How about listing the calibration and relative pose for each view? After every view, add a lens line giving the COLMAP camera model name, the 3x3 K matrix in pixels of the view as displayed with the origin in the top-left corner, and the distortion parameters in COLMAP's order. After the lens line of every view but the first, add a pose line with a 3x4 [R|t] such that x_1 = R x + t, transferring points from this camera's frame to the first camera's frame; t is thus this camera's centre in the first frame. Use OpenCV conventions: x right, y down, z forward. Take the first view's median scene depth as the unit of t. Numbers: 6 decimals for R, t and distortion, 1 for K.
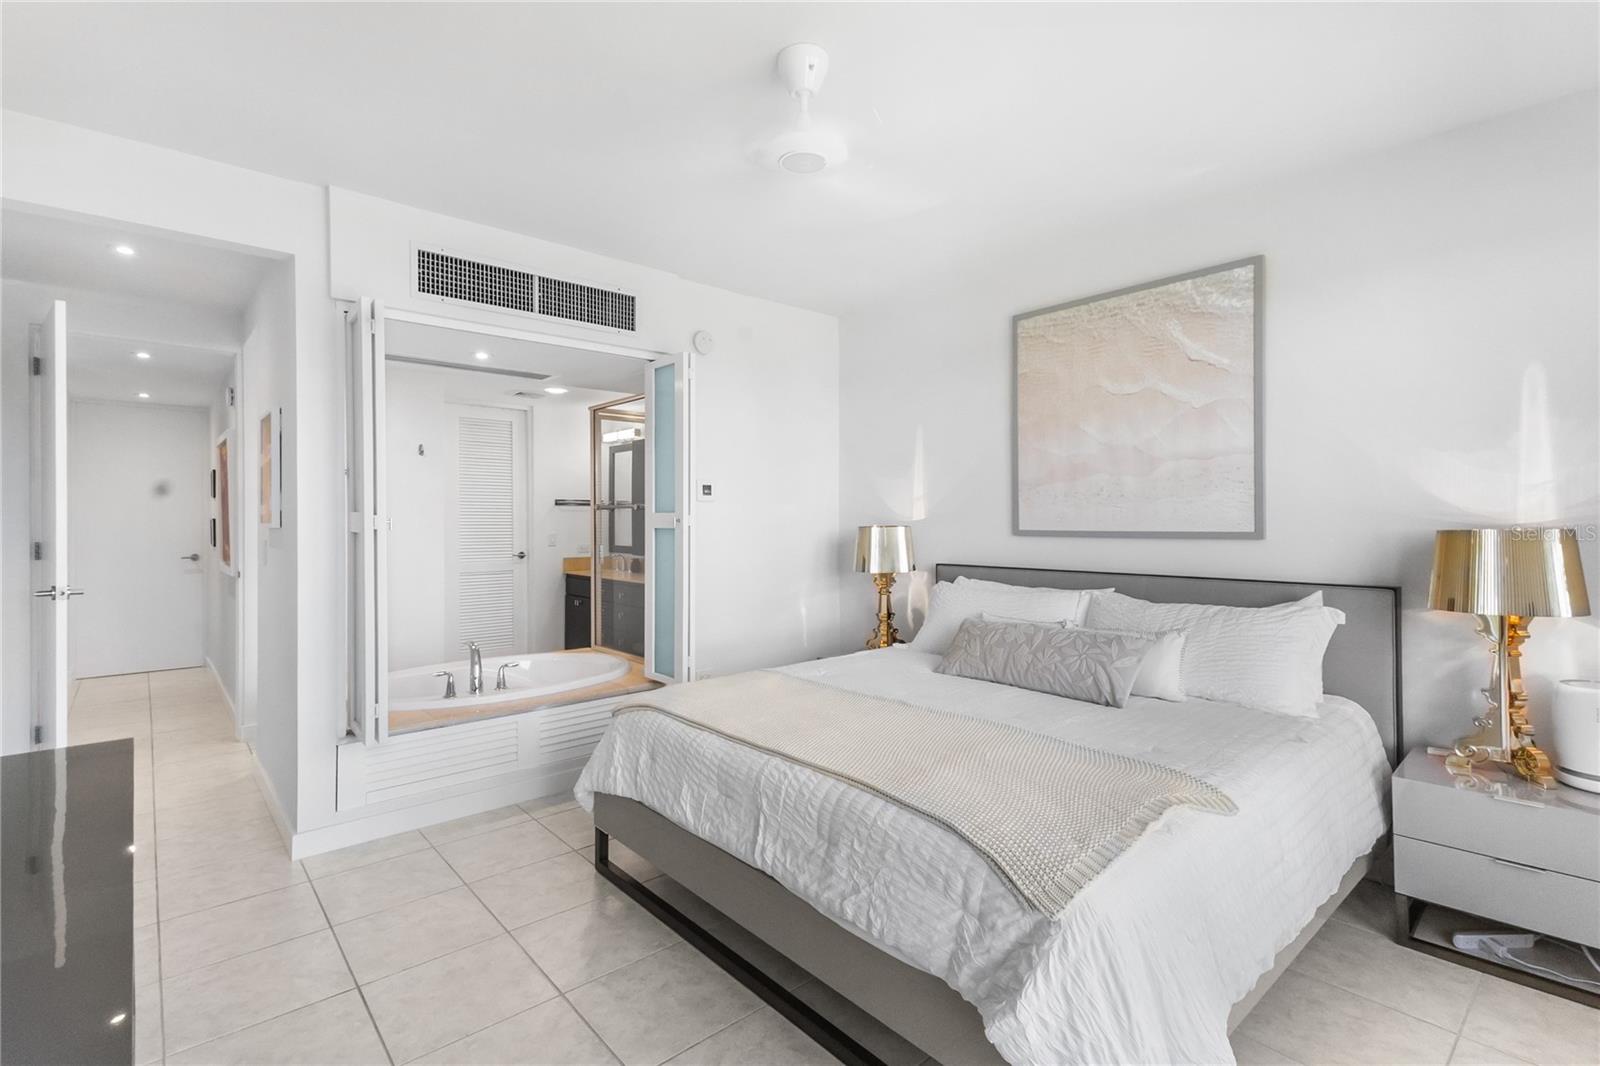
lens RADIAL K [[740.7, 0, 795.6], [0, 740.7, 529.8], [0, 0, 1]] dist [0.023145, -0.003143]
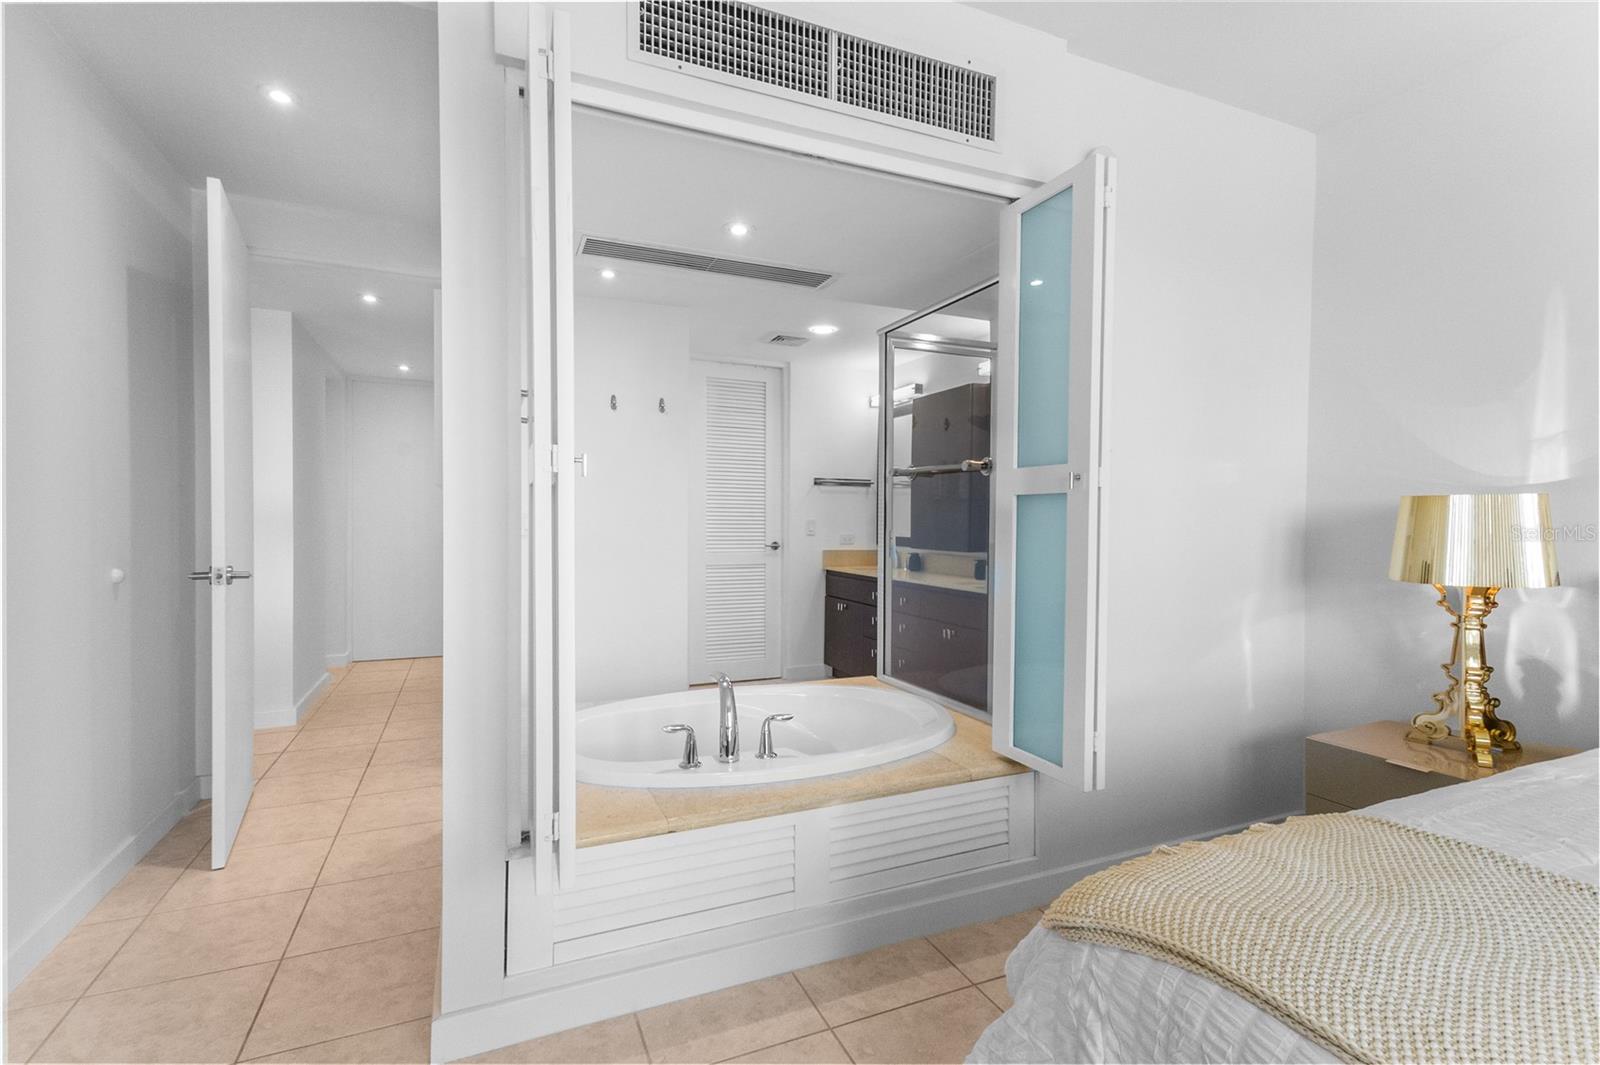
lens RADIAL K [[707.6, 0, 784.2], [0, 707.6, 560.4], [0, 0, 1]] dist [0.012373, -0.000626]
pose [[0.950378, 0.024194, -0.310156, -0.202926], [-0.011328, 0.999002, 0.043216, 0.028632], [0.310892, -0.037558, 0.949703, 0.454118]]
